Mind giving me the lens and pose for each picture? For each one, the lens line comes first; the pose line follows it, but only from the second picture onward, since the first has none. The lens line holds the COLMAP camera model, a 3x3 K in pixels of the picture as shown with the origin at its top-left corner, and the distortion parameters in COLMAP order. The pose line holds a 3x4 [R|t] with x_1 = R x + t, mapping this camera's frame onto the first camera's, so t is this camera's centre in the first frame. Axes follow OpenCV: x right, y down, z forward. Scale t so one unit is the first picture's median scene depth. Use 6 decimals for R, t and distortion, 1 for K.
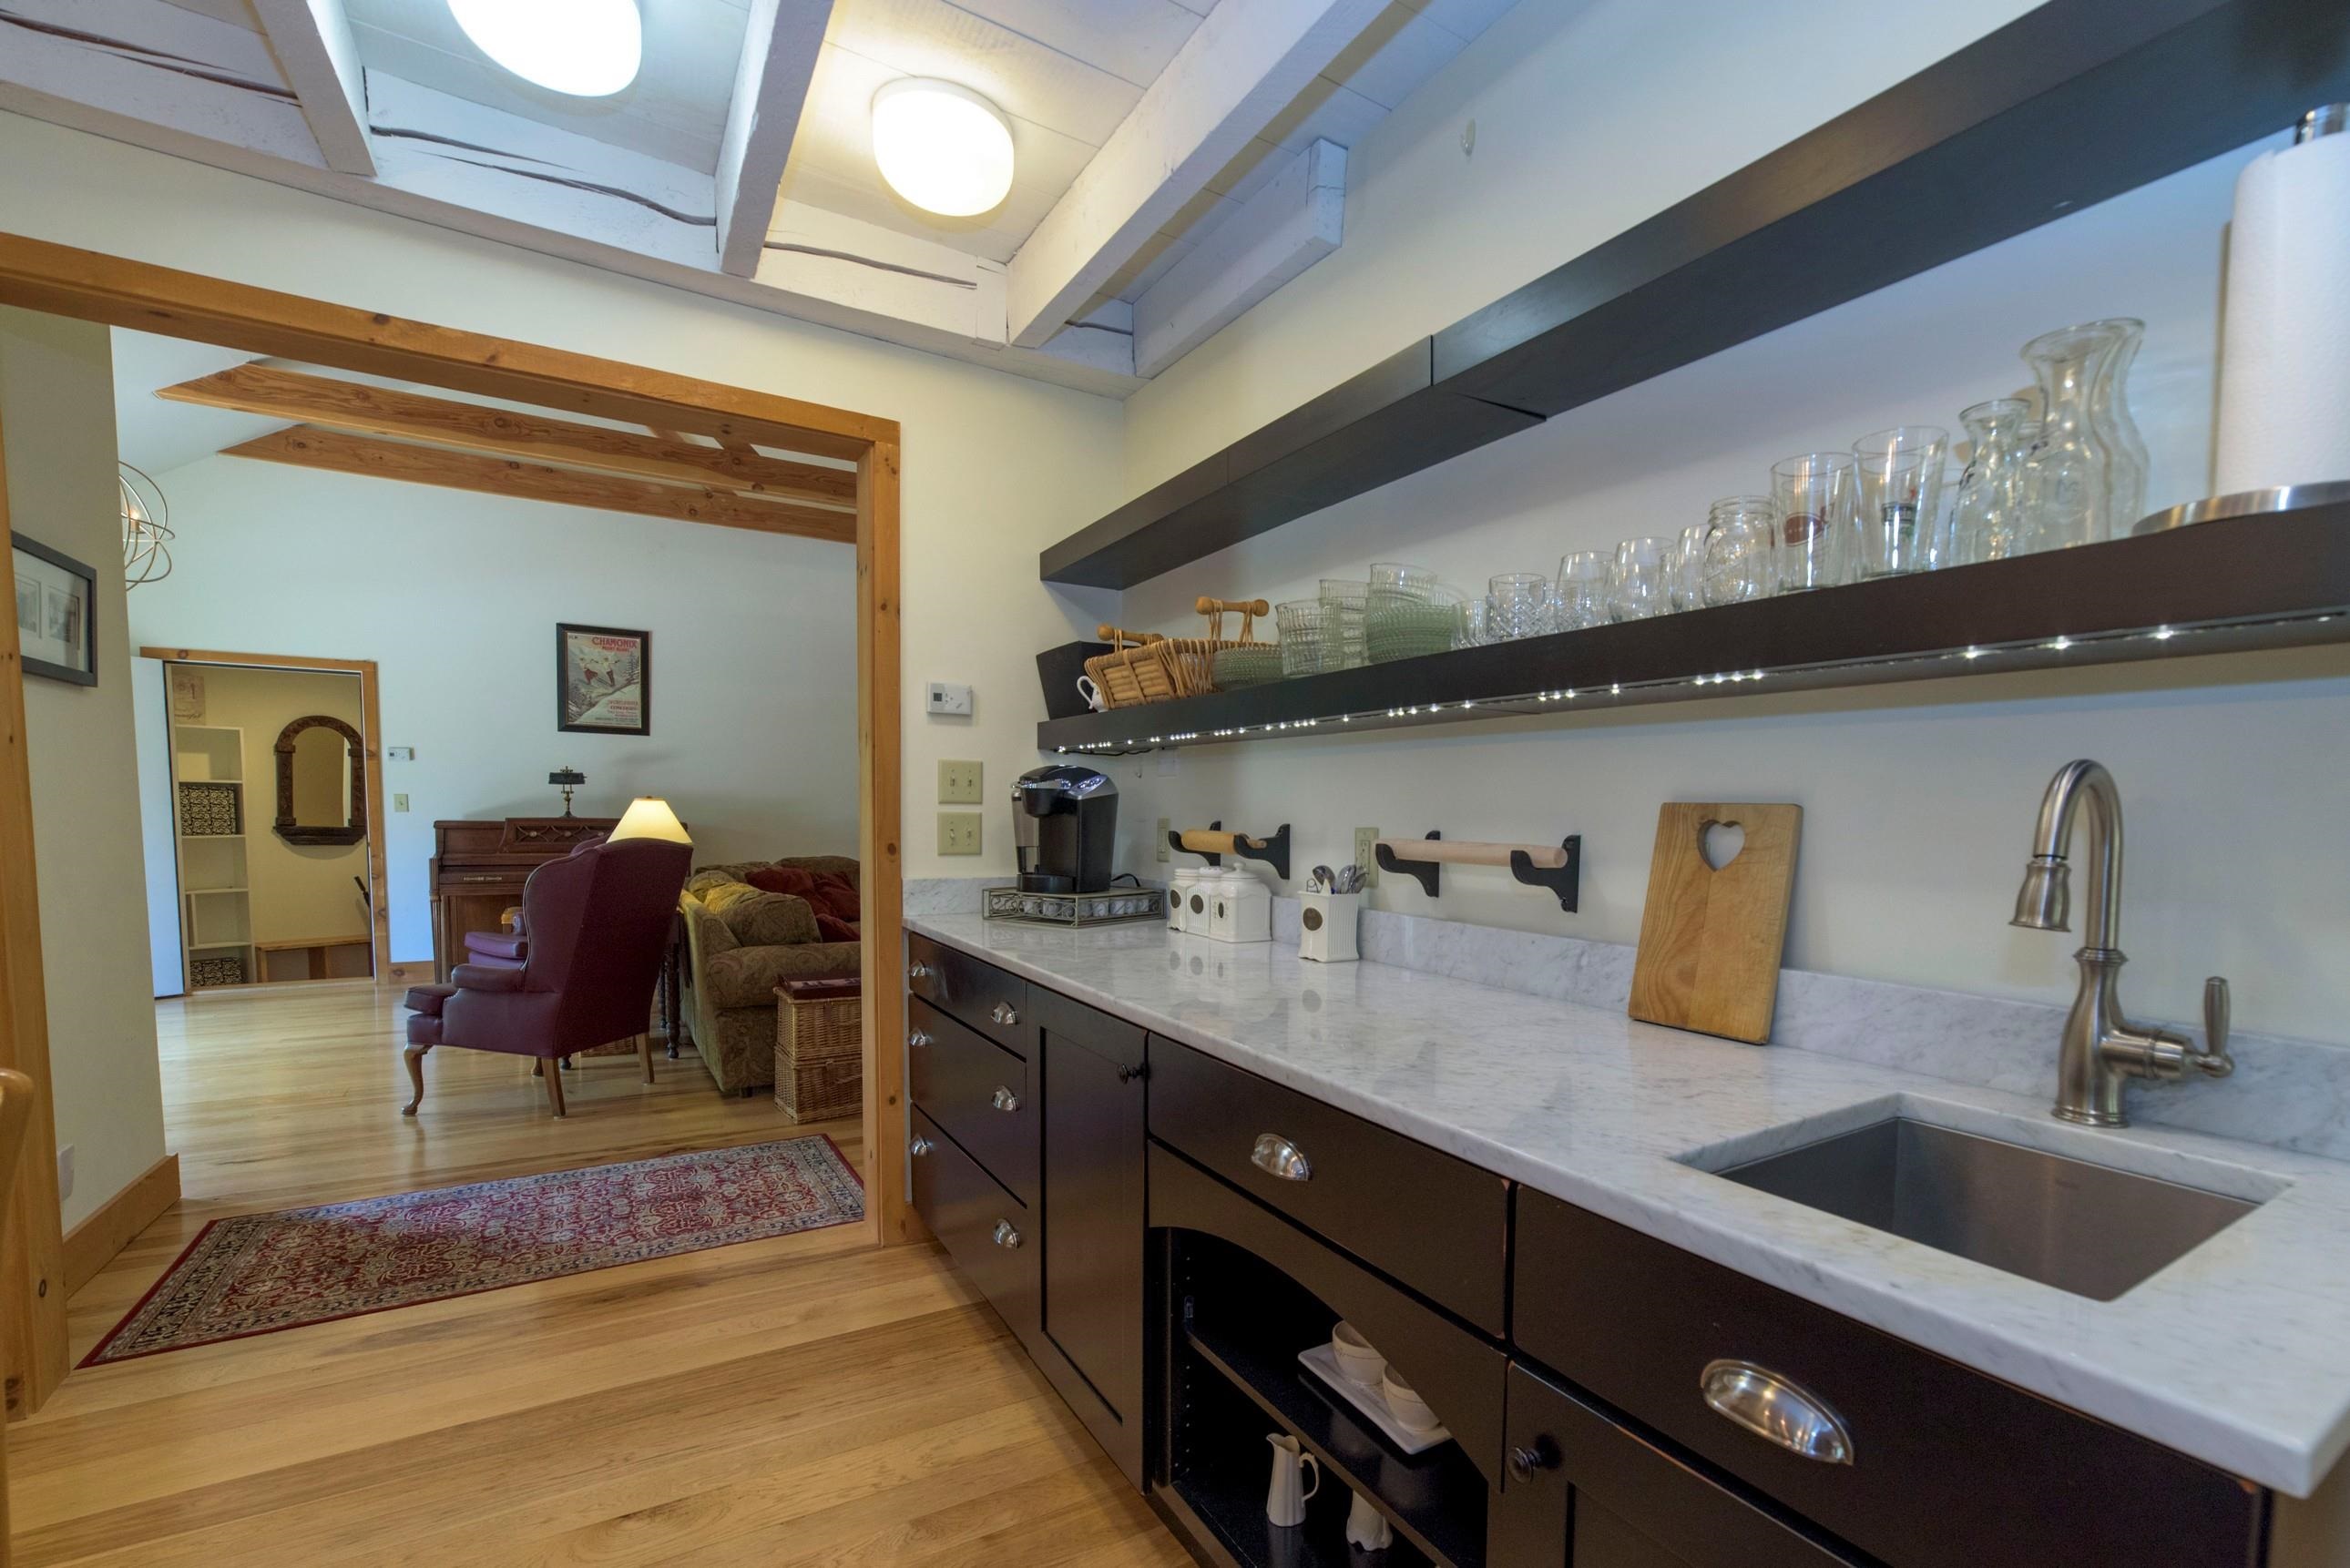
lens RADIAL K [[1076.6, 0, 1174.4], [0, 1076.6, 847.8], [0, 0, 1]] dist [0.064977, -0.000039]
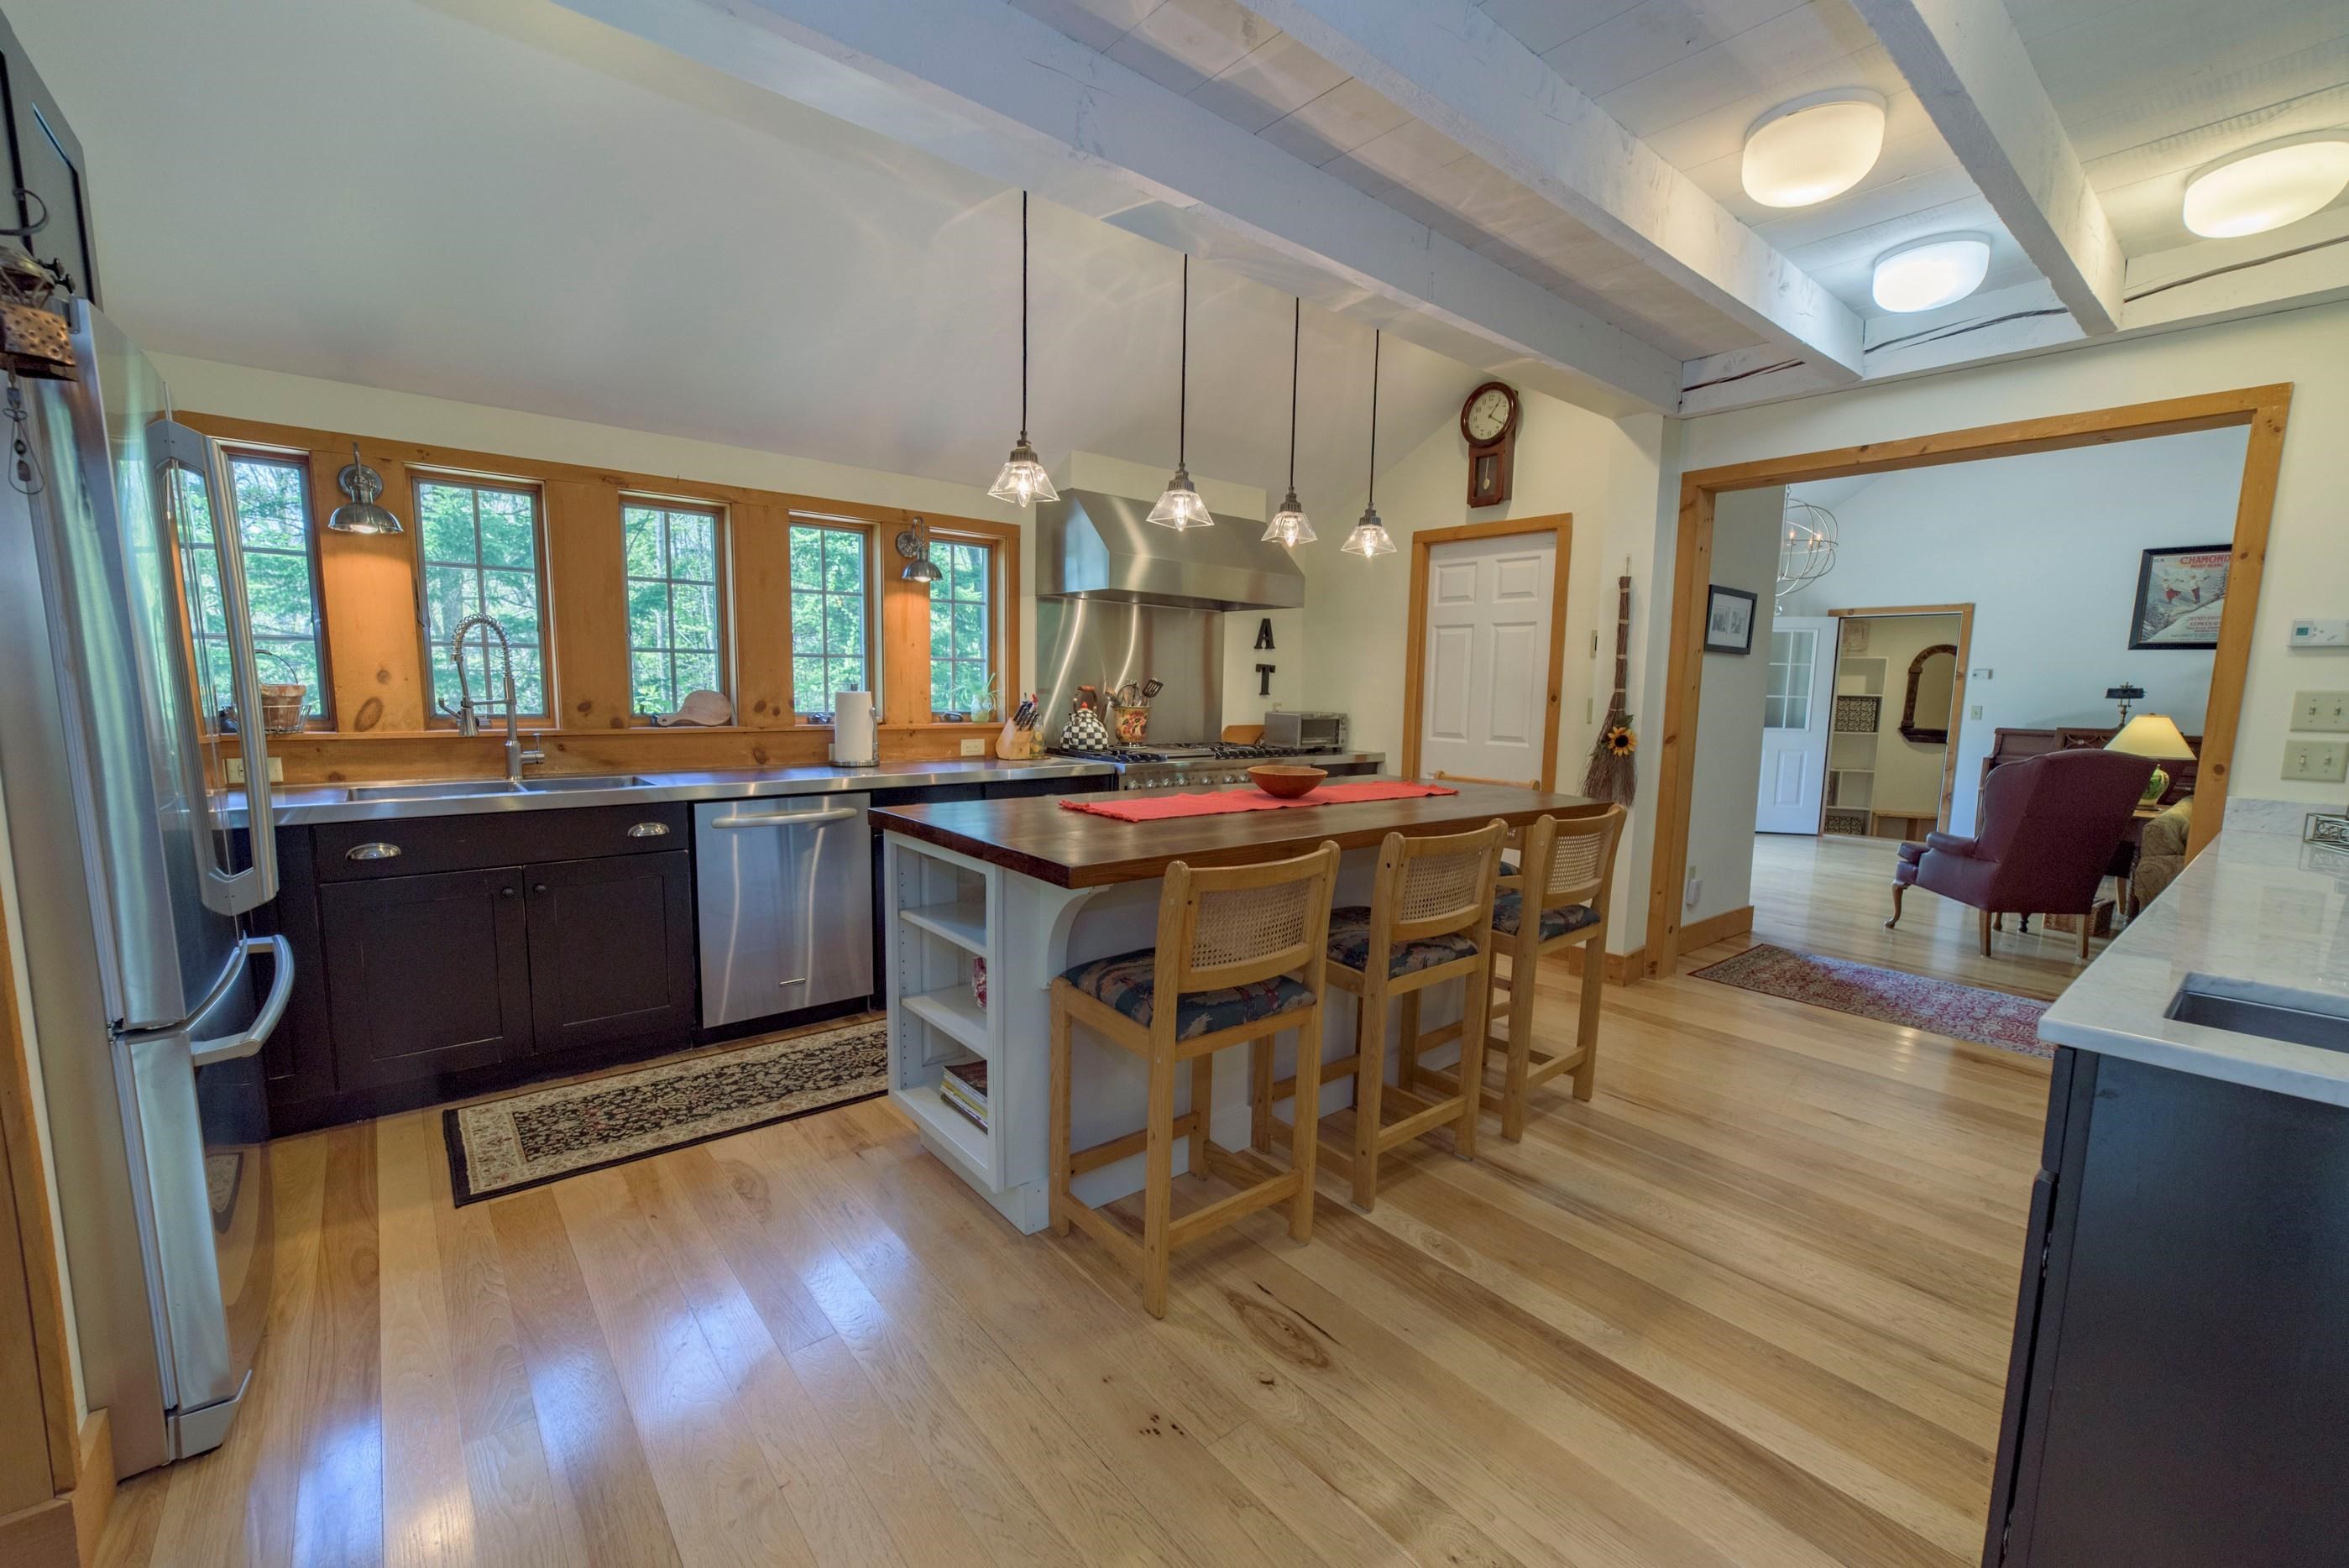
lens RADIAL K [[960.2, 0, 1172.0], [0, 960.2, 811.5], [0, 0, 1]] dist [0.000500, 0.000062]
pose [[0.186244, 0.123986, -0.974649, 0.228436], [-0.054993, 0.991766, 0.115655, -0.004955], [0.980963, 0.032059, 0.191528, -0.119098]]
